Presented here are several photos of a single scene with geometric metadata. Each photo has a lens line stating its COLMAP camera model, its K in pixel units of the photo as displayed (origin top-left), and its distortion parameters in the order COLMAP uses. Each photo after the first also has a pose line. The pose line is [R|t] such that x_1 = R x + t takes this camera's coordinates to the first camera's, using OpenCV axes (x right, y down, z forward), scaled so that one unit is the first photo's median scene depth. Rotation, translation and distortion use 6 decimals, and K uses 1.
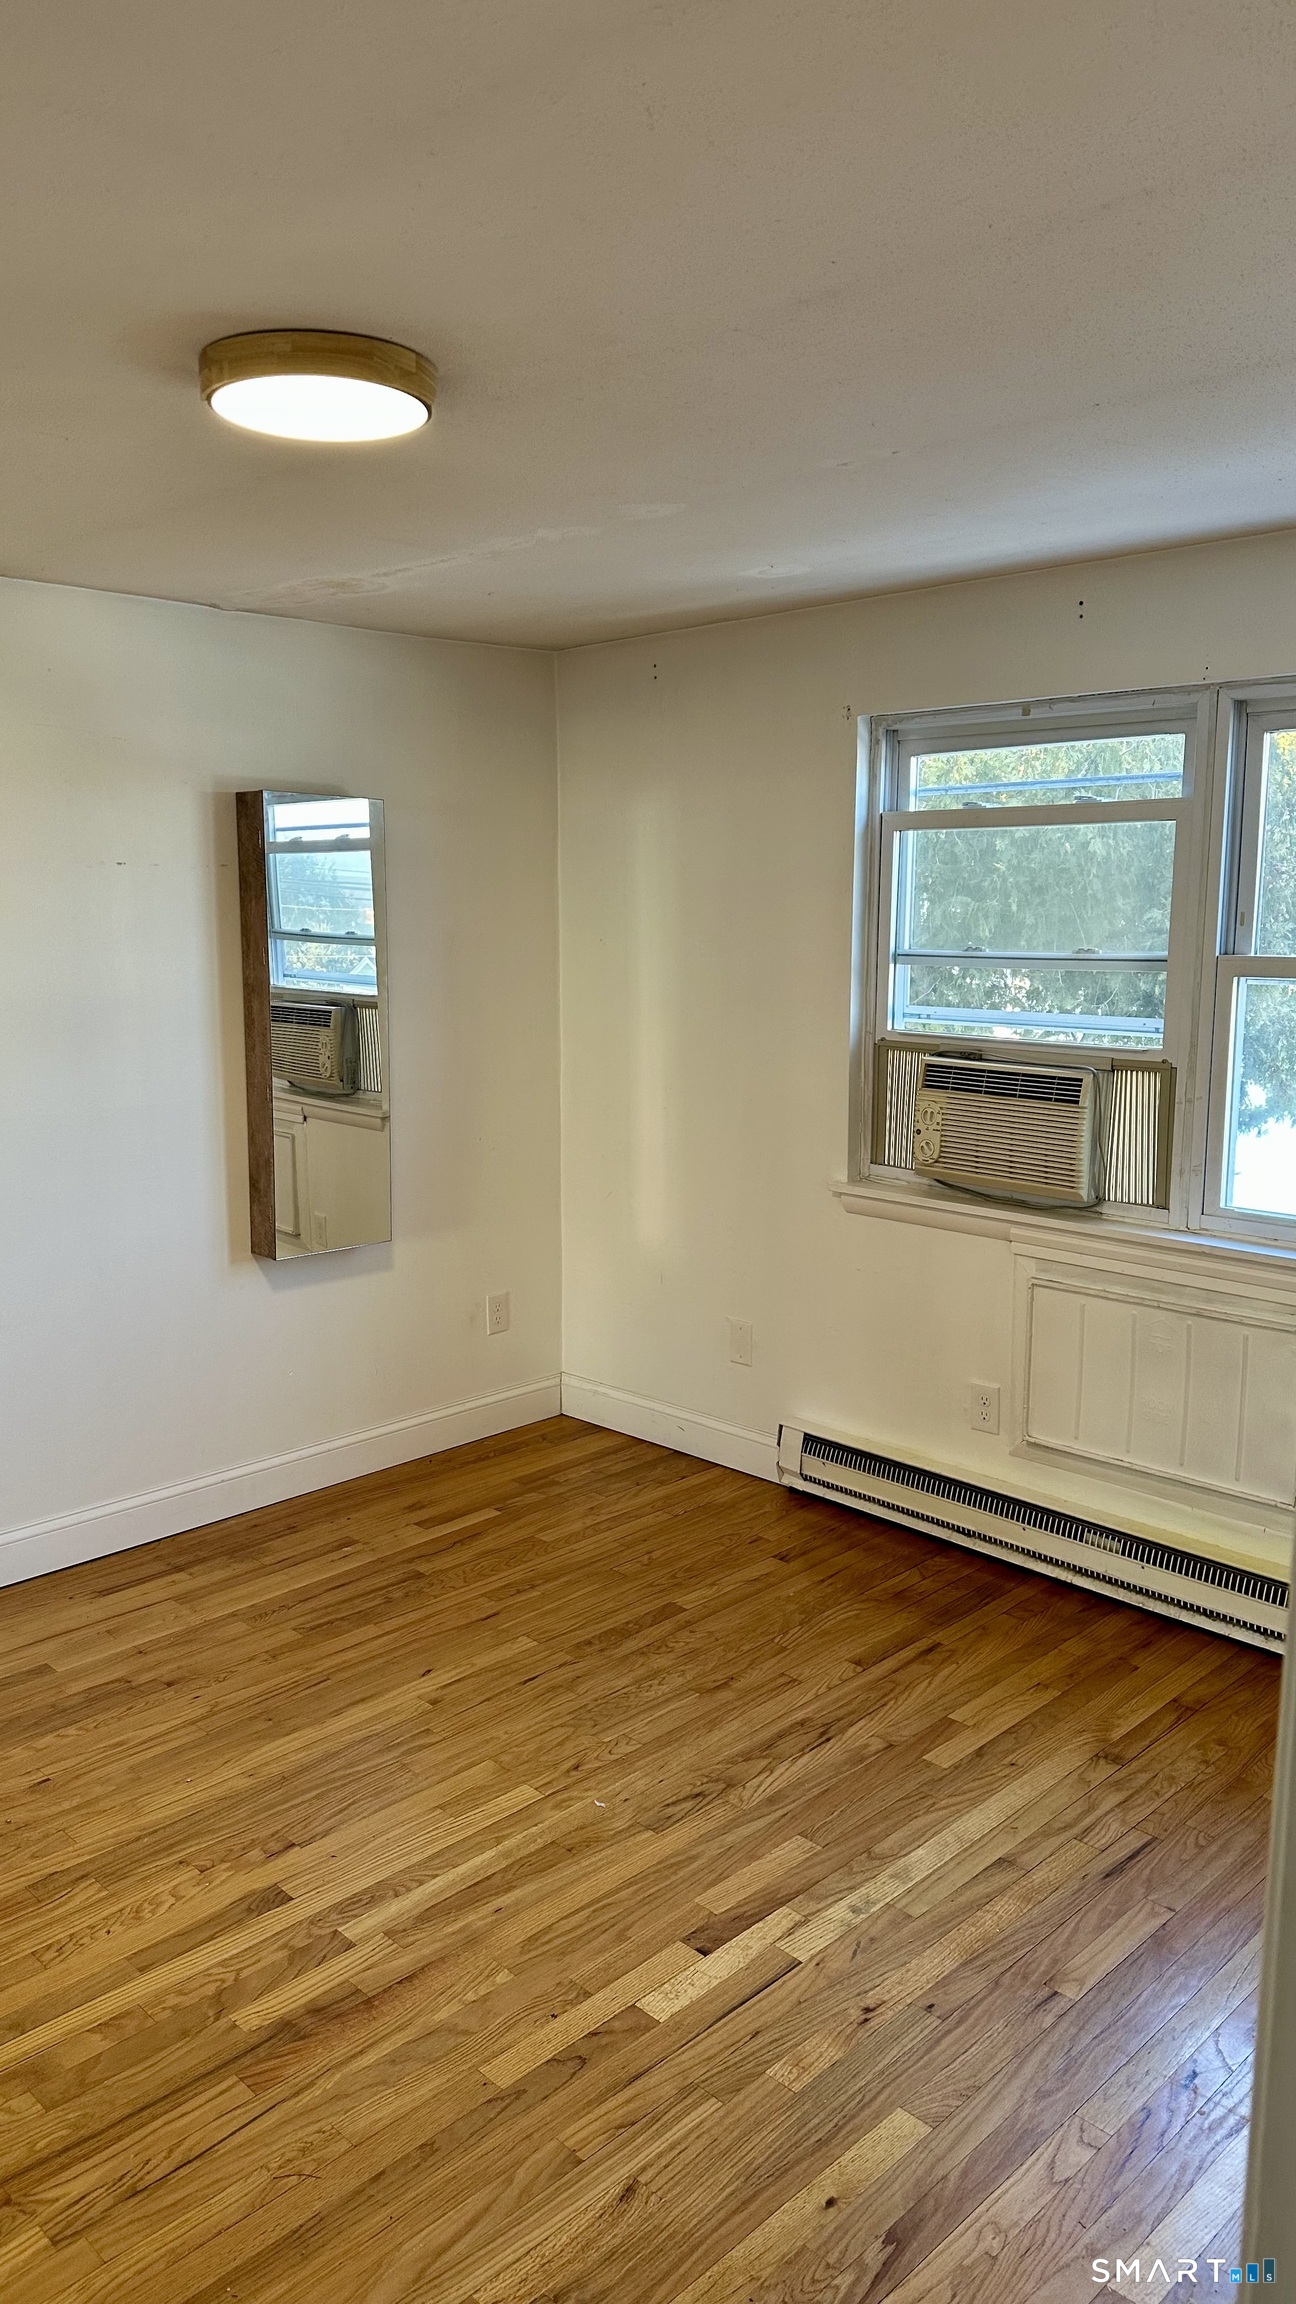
lens RADIAL K [[1616.7, 0, 646.6], [0, 1616.7, 1152.5], [0, 0, 1]] dist [0.021091, -0.033992]
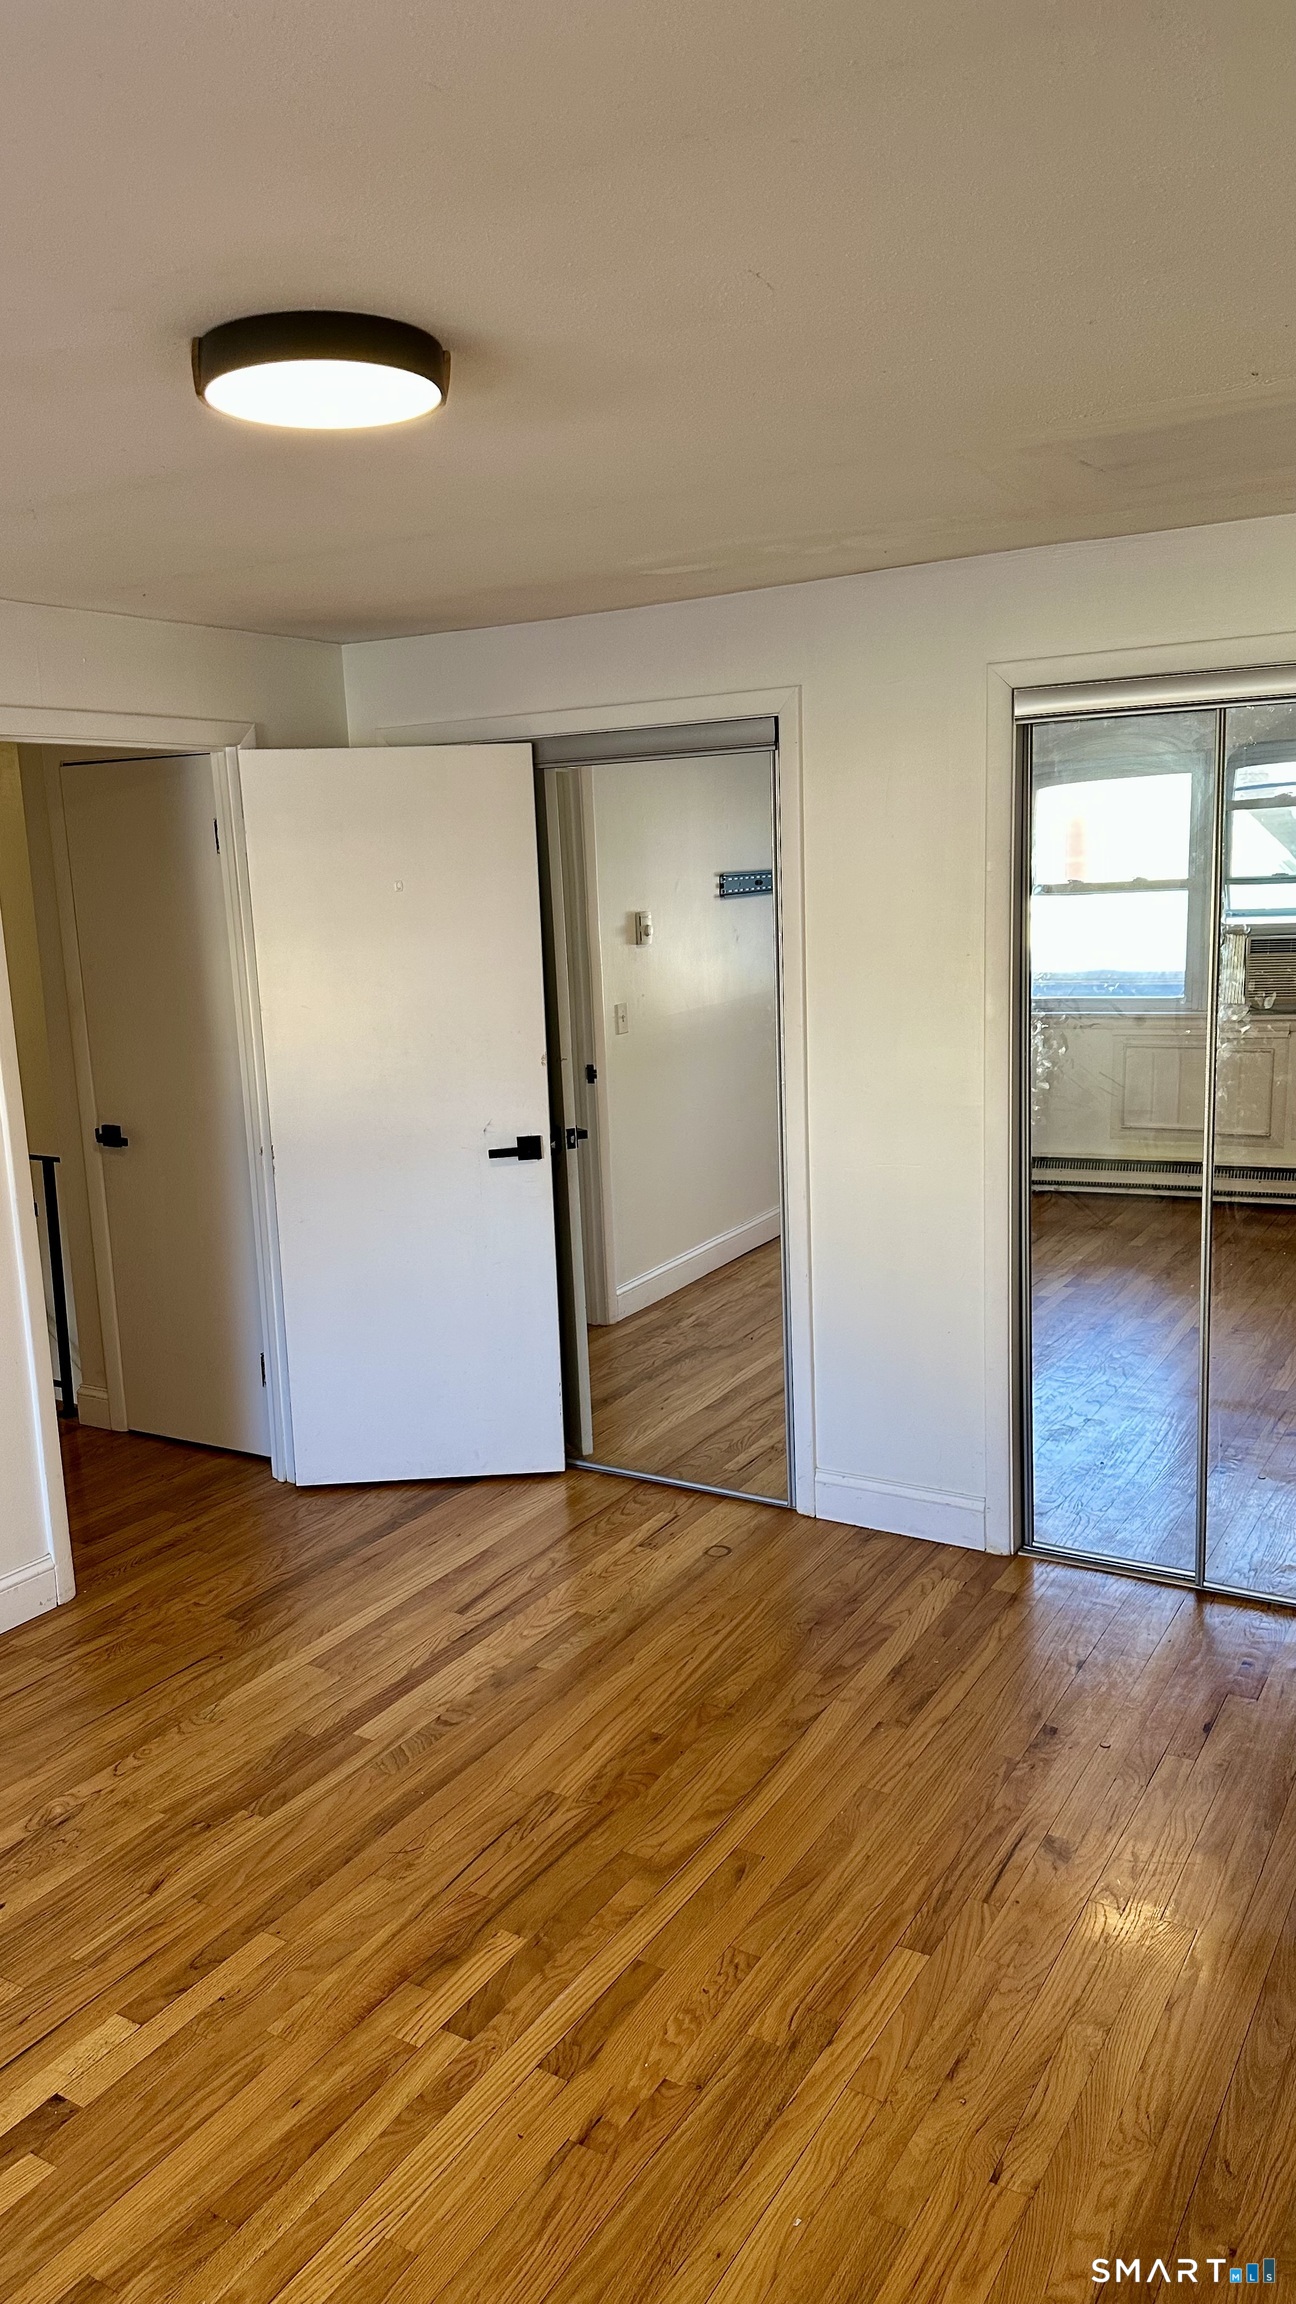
lens RADIAL K [[1616.7, 0, 647.2], [0, 1616.7, 1153.0], [0, 0, 1]] dist [0.021091, -0.033992]
pose [[-0.971238, 0.071939, -0.226984, -0.121731], [-0.003440, 0.948930, 0.315467, -0.306969], [0.238086, 0.307174, -0.921390, 1.805275]]
